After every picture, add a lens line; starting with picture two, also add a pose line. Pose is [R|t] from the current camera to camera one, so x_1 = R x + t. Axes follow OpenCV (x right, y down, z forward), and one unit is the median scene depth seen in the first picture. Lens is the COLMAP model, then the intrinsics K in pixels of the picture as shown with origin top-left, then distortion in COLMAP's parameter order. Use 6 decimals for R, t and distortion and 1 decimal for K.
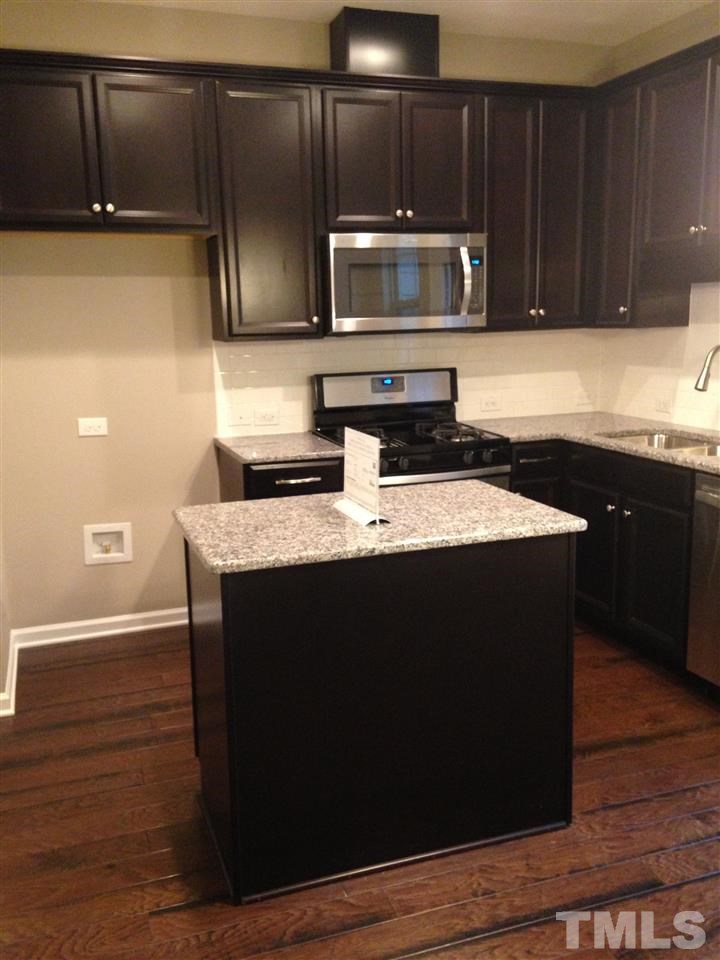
lens RADIAL K [[901.0, 0, 357.9], [0, 901.0, 479.7], [0, 0, 1]] dist [0.144750, 0.000000]
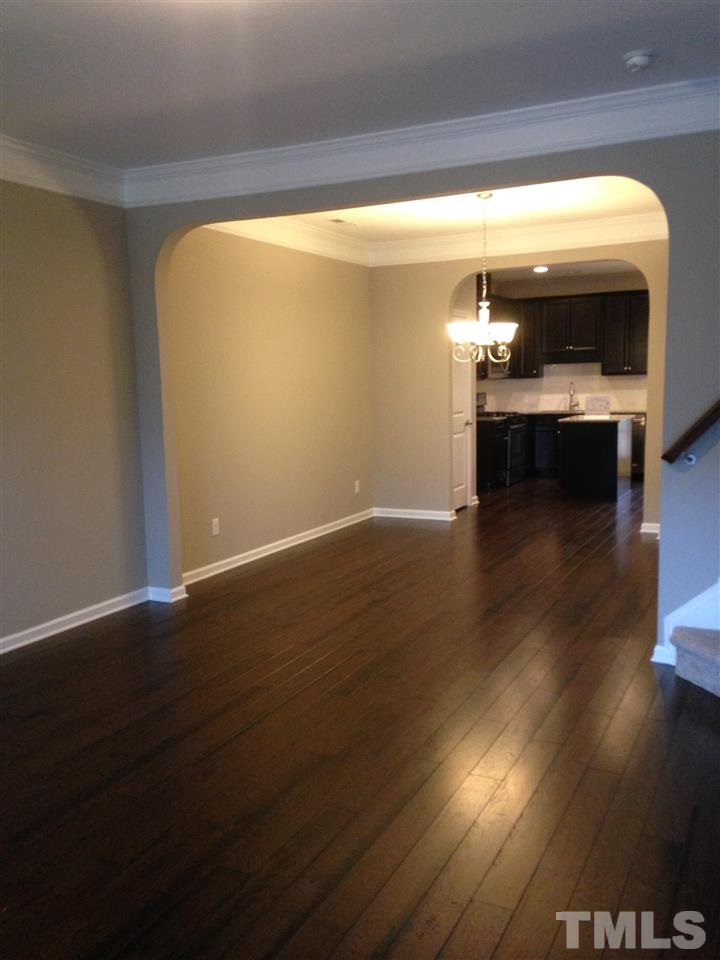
lens RADIAL K [[901.0, 0, 354.6], [0, 901.0, 485.4], [0, 0, 1]] dist [0.144750, 0.000000]
pose [[0.703728, -0.080270, 0.705920, -2.210079], [0.144156, 0.989062, -0.031242, 0.188565], [-0.695691, 0.123748, 0.707602, -0.647056]]
